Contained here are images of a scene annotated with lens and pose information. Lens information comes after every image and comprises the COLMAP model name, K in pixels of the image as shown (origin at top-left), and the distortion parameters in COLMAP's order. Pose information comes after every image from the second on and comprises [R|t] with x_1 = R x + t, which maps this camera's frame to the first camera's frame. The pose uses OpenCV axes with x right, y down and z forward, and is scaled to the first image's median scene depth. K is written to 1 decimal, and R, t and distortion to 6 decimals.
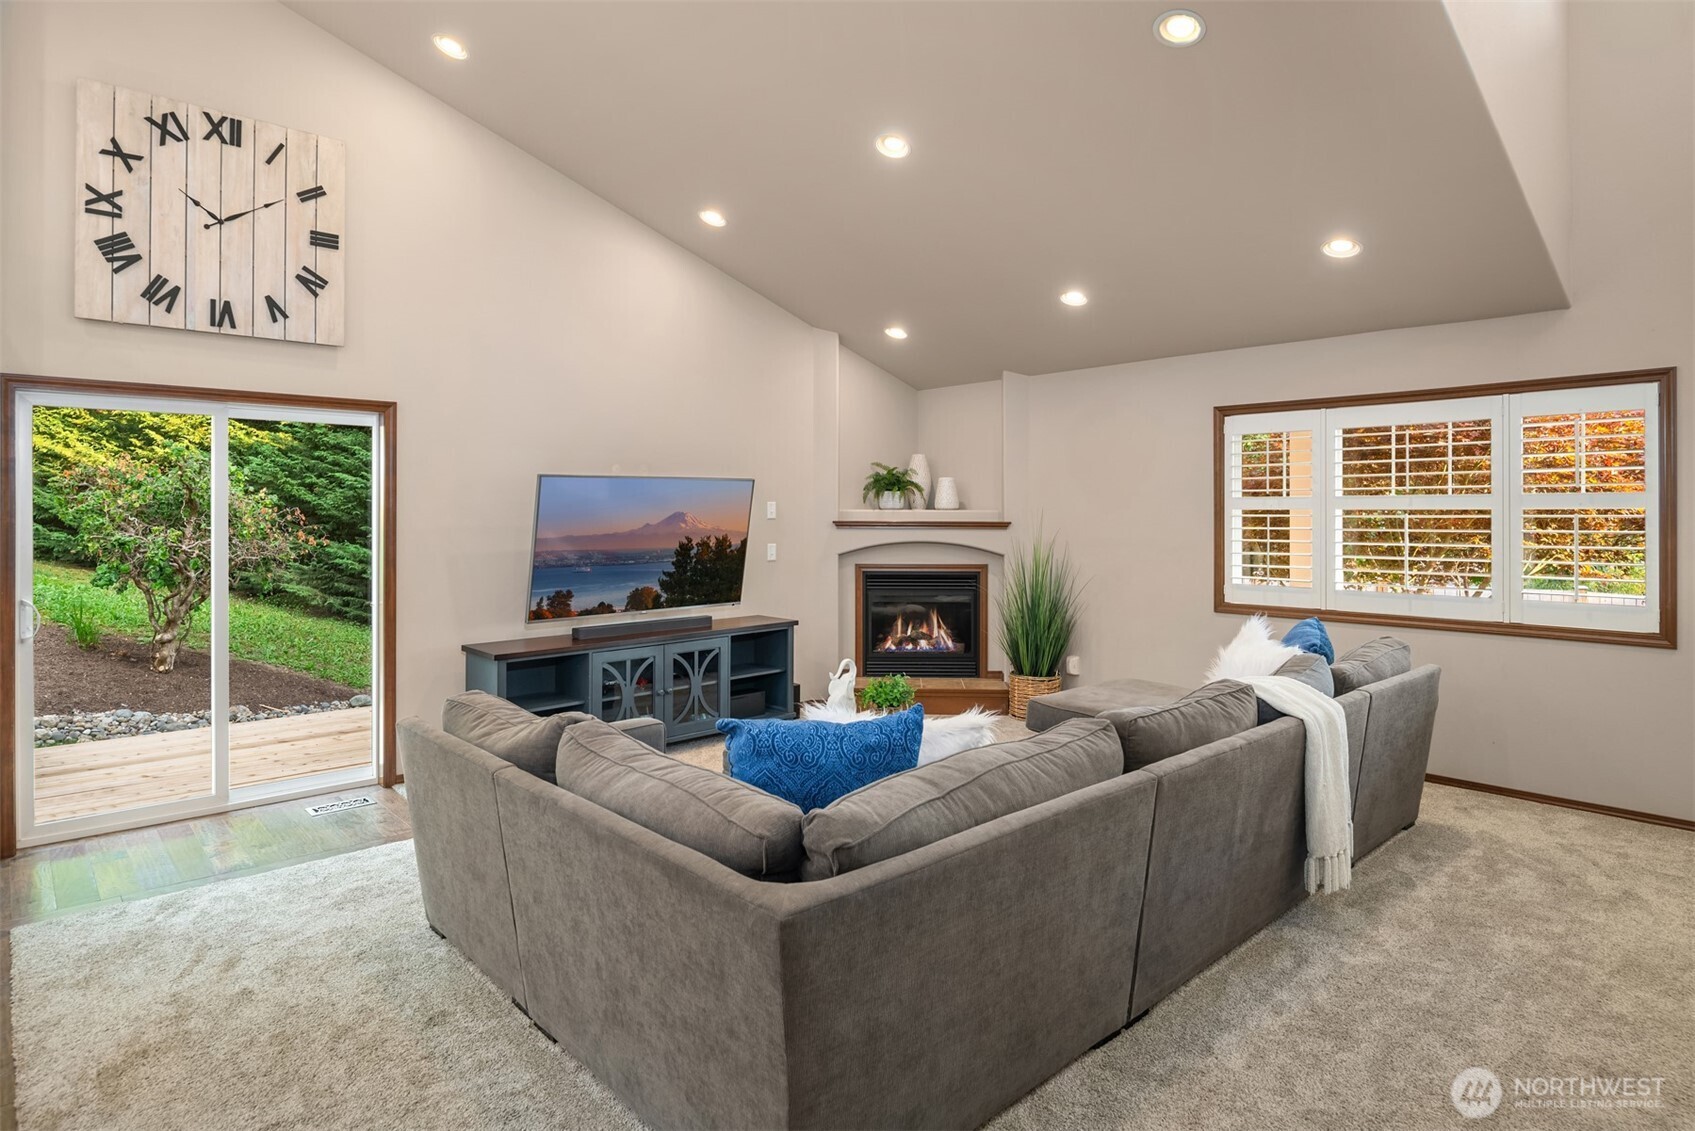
lens RADIAL K [[931.4, 0, 875.9], [0, 931.4, 499.8], [0, 0, 1]] dist [-0.001190, -0.001262]
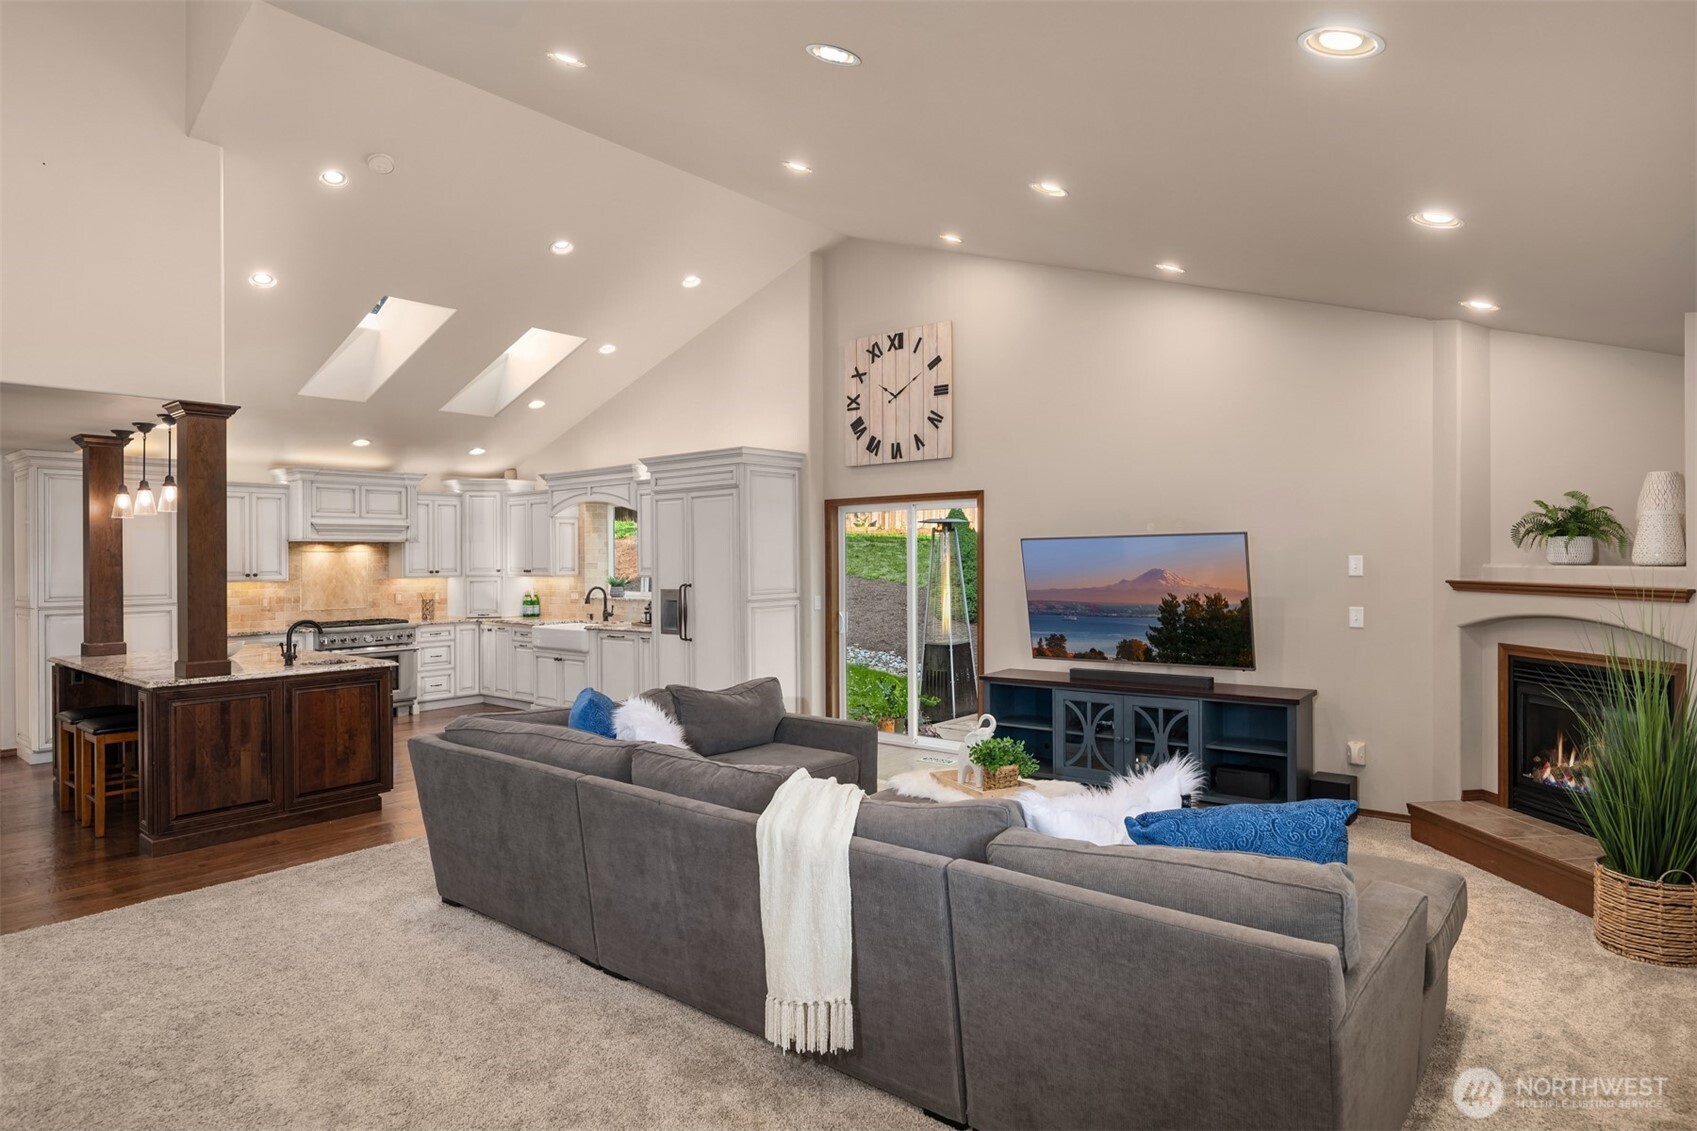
lens RADIAL K [[929.0, 0, 873.5], [0, 929.0, 558.2], [0, 0, 1]] dist [0.003060, 0.000876]
pose [[0.138034, -0.003243, -0.990422, 0.936708], [0.016941, 0.999856, -0.000913, -0.003334], [0.990283, -0.016653, 0.138069, 0.699295]]
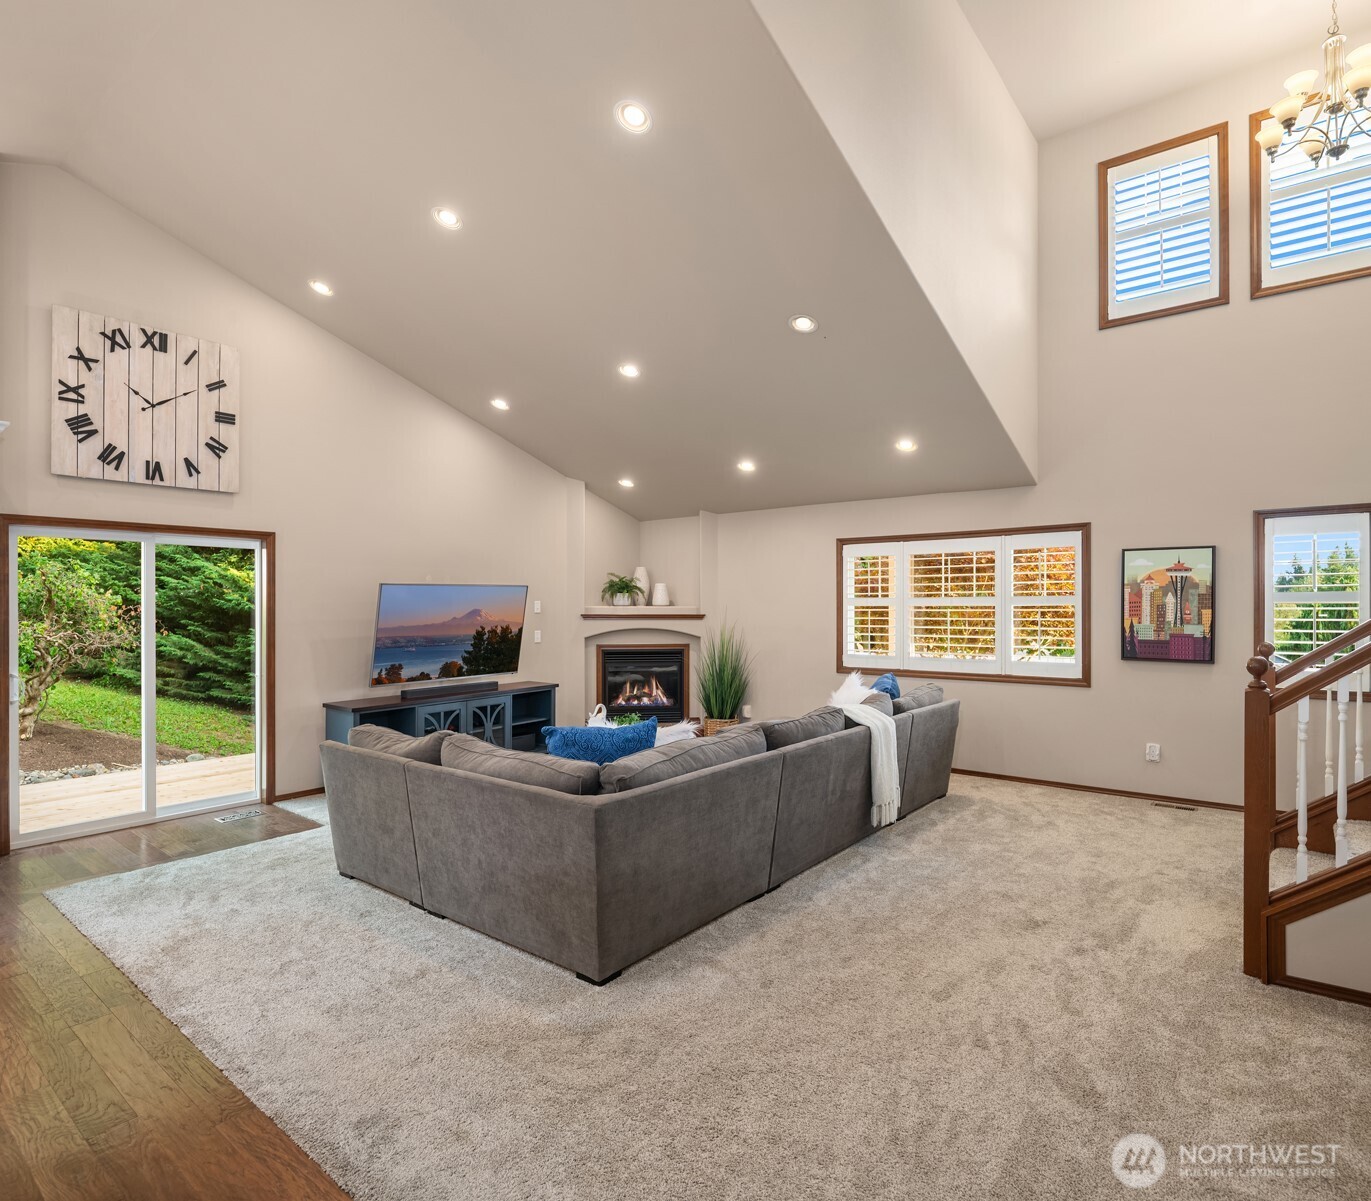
lens RADIAL K [[754.6, 0, 711.5], [0, 754.6, 597.2], [0, 0, 1]] dist [-0.002545, -0.000518]
pose [[0.988537, -0.001261, 0.150976, -0.035764], [0.000964, 0.999997, 0.002038, -0.008424], [-0.150979, -0.001869, 0.988535, -0.254948]]
